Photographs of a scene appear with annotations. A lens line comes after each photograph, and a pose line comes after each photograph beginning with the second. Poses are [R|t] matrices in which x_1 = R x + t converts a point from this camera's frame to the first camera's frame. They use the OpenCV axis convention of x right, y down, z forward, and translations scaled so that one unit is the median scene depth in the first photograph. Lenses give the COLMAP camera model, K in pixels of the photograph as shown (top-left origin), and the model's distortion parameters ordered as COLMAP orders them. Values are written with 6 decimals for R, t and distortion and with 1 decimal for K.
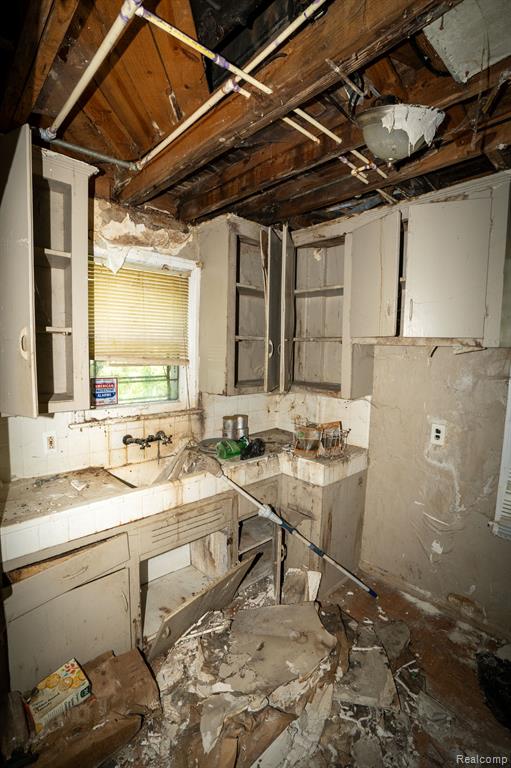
lens RADIAL K [[354.3, 0, 254.9], [0, 354.3, 382.8], [0, 0, 1]] dist [-0.016149, 0.007686]
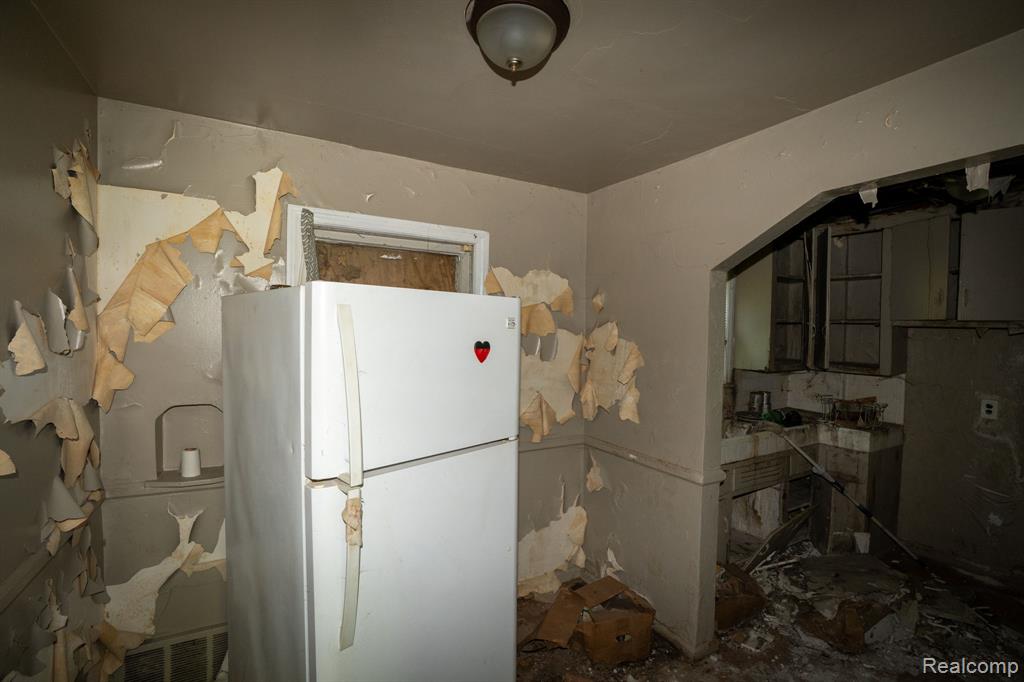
lens RADIAL K [[472.4, 0, 506.7], [0, 472.4, 338.5], [0, 0, 1]] dist [-0.016149, 0.007686]
pose [[0.973733, -0.010905, -0.227431, -0.566672], [-0.004882, 0.997623, -0.068735, 0.037269], [0.227640, 0.068040, 0.971365, -0.707893]]
